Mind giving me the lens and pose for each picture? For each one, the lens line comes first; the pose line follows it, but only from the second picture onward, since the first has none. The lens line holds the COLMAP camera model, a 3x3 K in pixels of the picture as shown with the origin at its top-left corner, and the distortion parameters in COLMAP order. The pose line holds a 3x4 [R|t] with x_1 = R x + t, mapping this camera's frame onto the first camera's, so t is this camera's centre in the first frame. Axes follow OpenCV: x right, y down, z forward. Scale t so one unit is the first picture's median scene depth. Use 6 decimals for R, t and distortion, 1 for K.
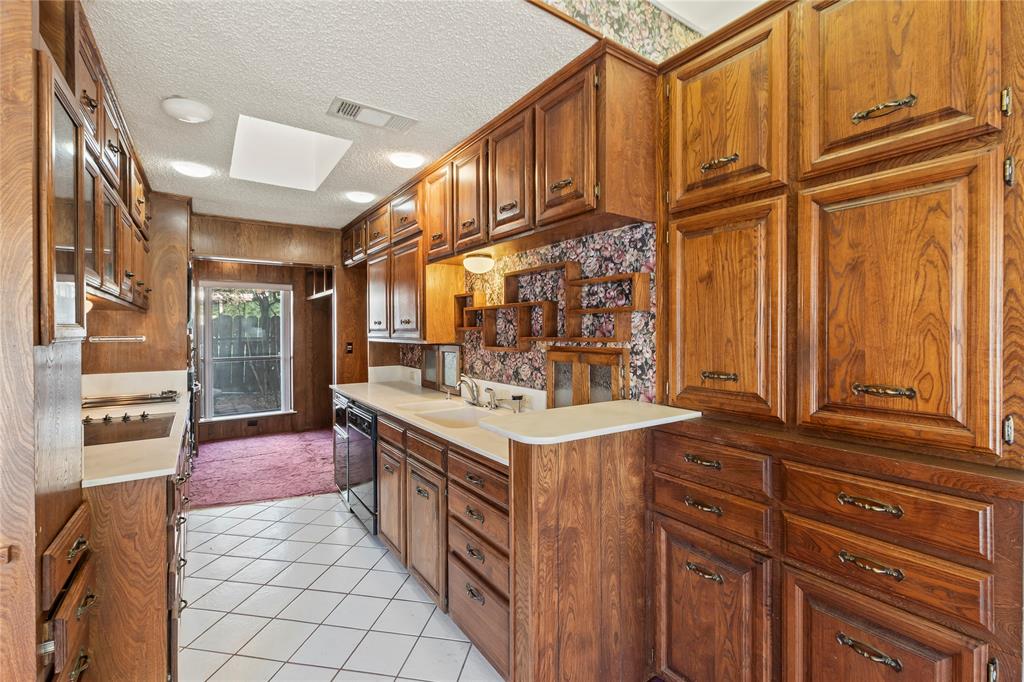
lens RADIAL K [[447.3, 0, 514.1], [0, 447.3, 331.8], [0, 0, 1]] dist [0.022071, -0.000867]
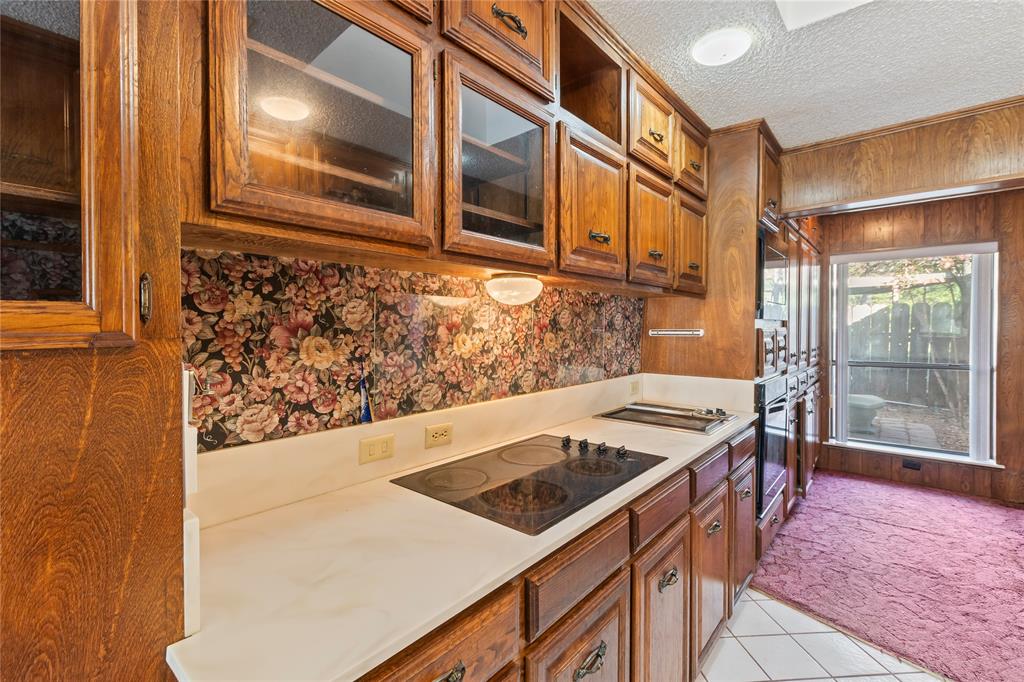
lens RADIAL K [[447.3, 0, 514.1], [0, 447.3, 331.8], [0, 0, 1]] dist [0.022071, -0.000867]
pose [[0.257856, 0.016891, -0.966036, -0.168598], [-0.001548, 0.999853, 0.017069, 0.000967], [0.966182, -0.002906, 0.257844, 0.483840]]
